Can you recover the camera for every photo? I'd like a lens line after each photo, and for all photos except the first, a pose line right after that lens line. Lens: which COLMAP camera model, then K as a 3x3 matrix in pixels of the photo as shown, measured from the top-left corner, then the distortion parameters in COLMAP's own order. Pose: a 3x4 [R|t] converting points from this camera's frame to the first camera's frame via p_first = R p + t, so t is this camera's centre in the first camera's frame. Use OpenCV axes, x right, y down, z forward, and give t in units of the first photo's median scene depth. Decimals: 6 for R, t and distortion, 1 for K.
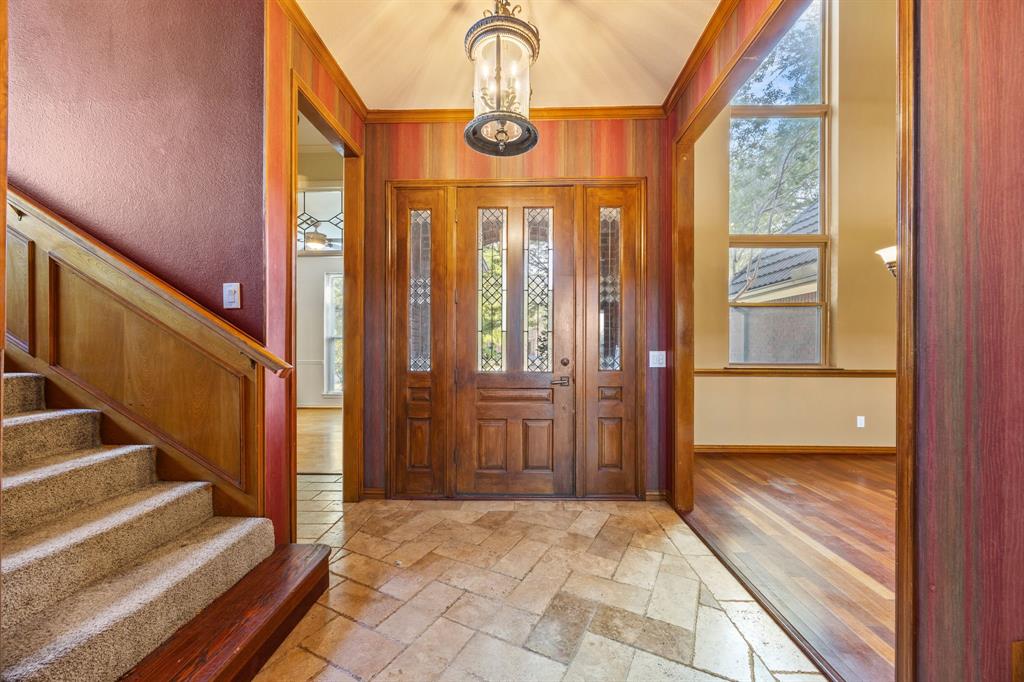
lens RADIAL K [[394.1, 0, 513.3], [0, 394.1, 347.5], [0, 0, 1]] dist [0.000603, -0.000337]
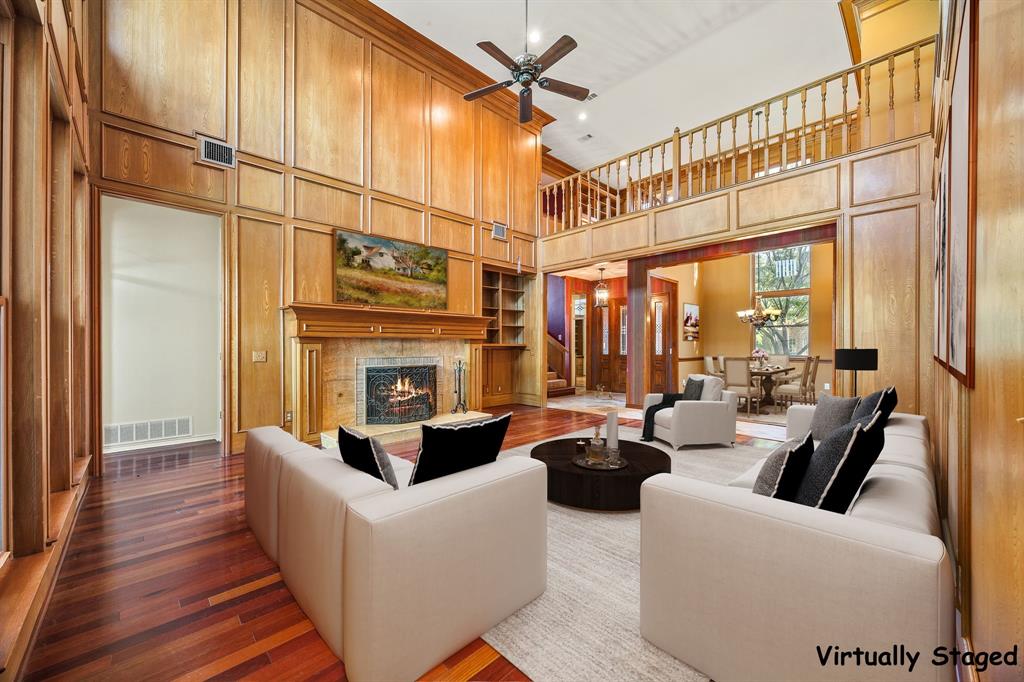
lens RADIAL K [[394.1, 0, 511.3], [0, 394.1, 342.0], [0, 0, 1]] dist [0.000603, -0.000337]
pose [[0.712371, -0.002774, -0.701797, 2.463447], [0.003634, 0.999993, -0.000264, -0.074942], [0.701794, -0.002363, 0.712376, -3.140188]]
